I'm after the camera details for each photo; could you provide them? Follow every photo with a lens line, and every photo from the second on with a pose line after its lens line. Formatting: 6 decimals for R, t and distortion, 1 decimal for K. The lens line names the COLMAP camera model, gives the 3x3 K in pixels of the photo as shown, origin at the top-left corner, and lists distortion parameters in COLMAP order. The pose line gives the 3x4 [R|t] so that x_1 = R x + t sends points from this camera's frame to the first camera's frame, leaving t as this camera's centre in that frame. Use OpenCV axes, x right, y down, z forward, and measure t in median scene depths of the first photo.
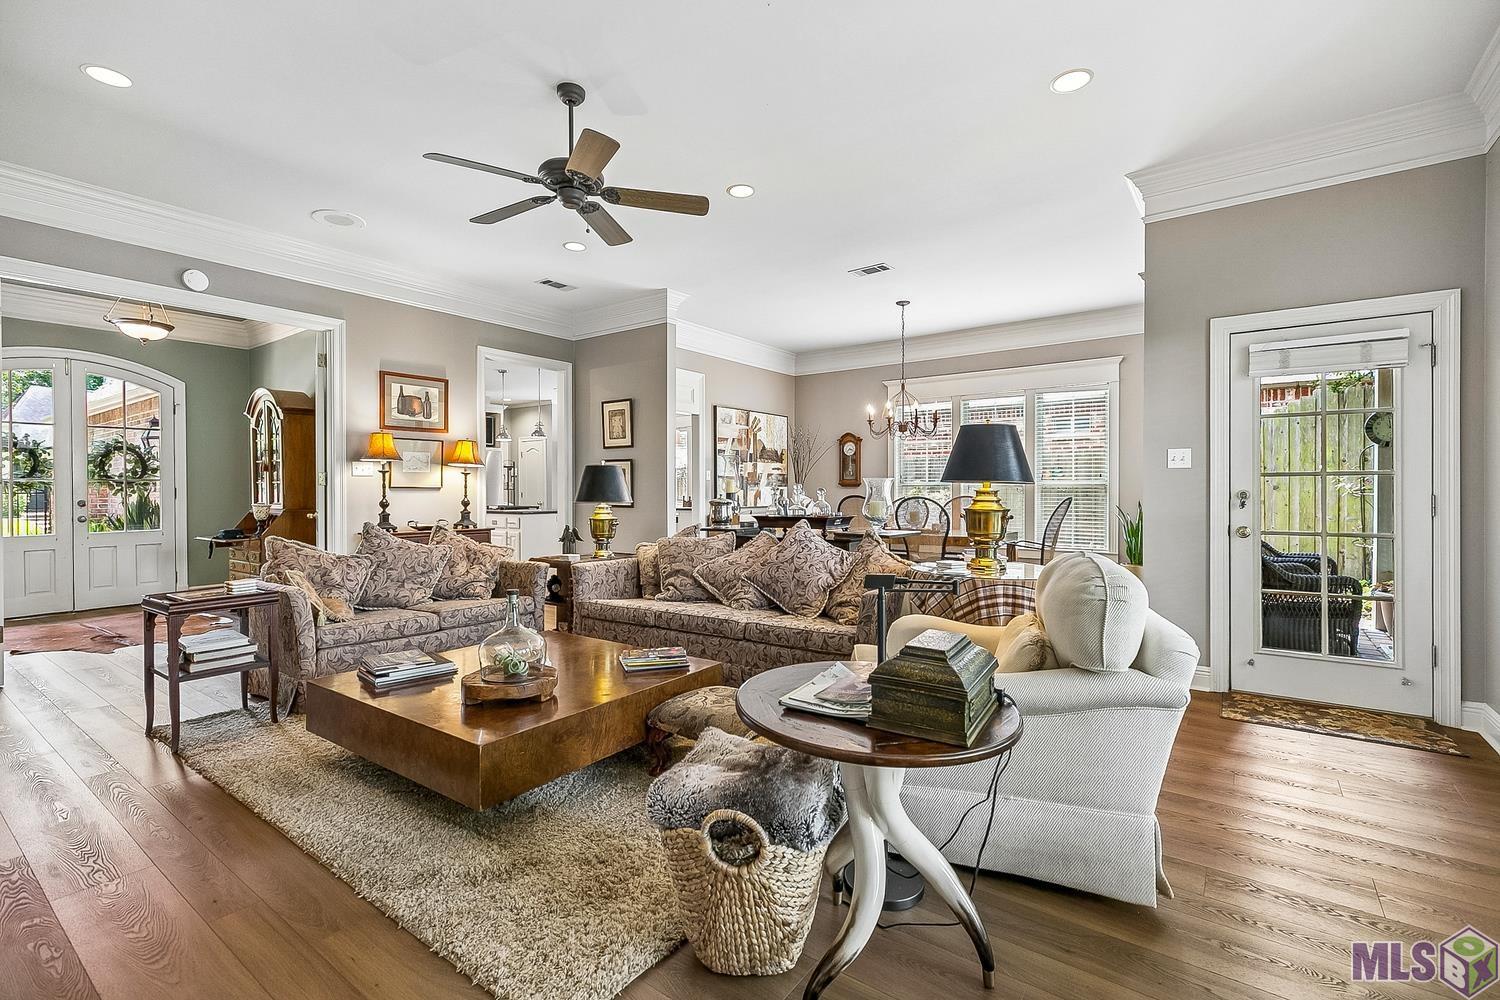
lens RADIAL K [[675.9, 0, 752.0], [0, 675.9, 491.0], [0, 0, 1]] dist [0.000135, -0.000051]
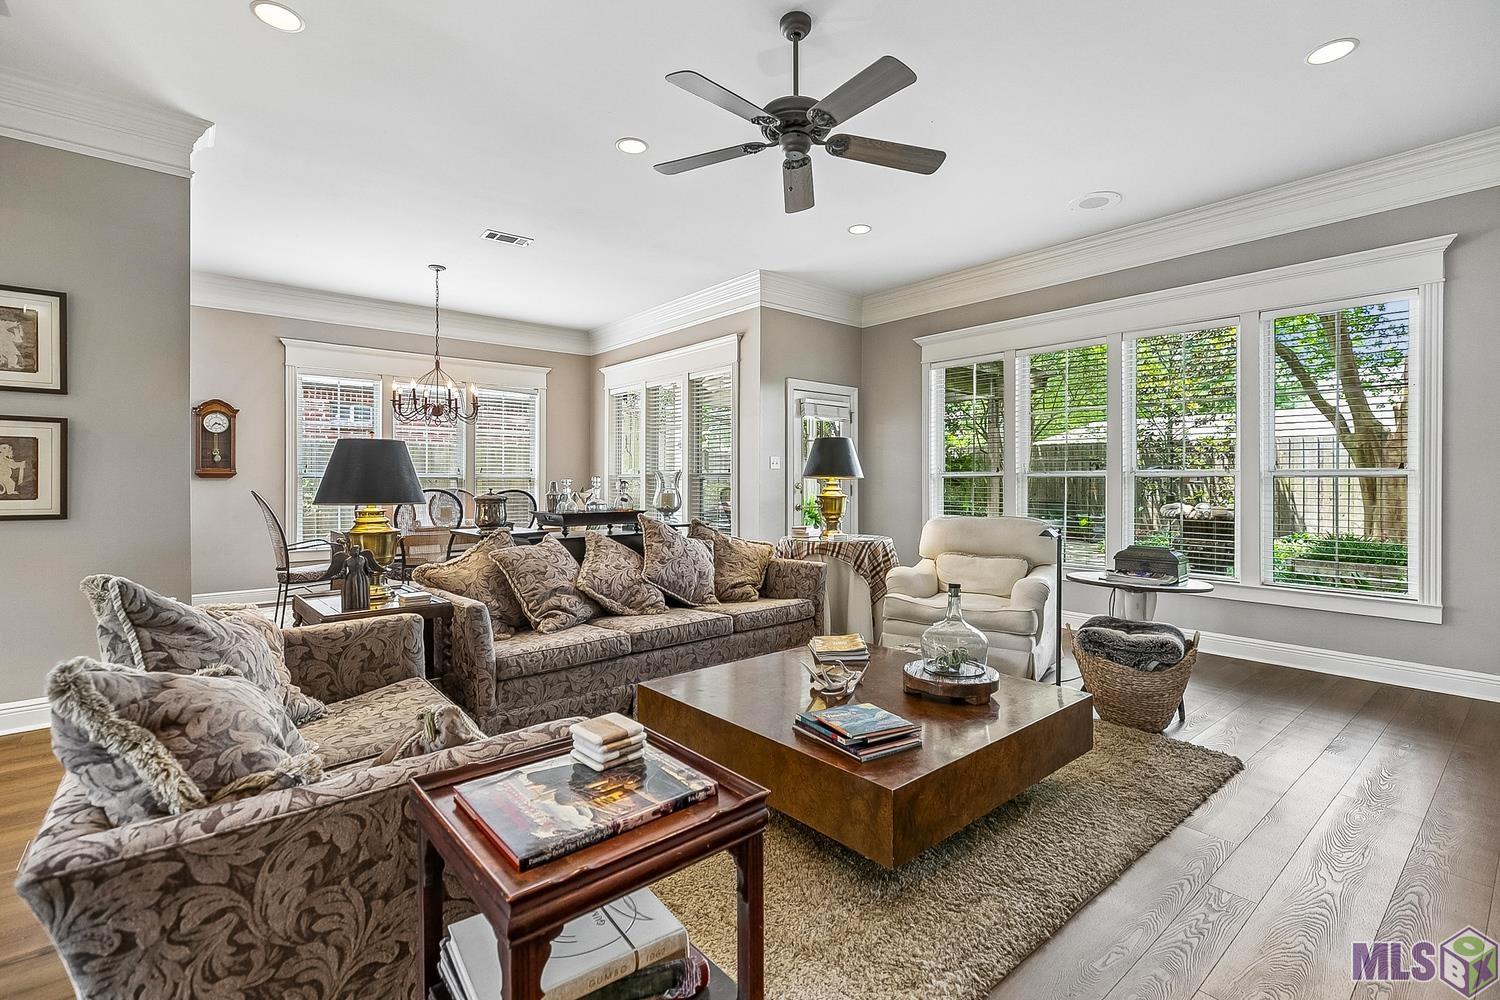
lens RADIAL K [[675.9, 0, 752.0], [0, 675.9, 491.0], [0, 0, 1]] dist [0.000135, -0.000051]
pose [[0.234018, -0.010671, 0.972174, -0.538577], [0.000069, 0.999940, 0.010959, -0.000506], [-0.972232, -0.002497, 0.234005, 0.409754]]
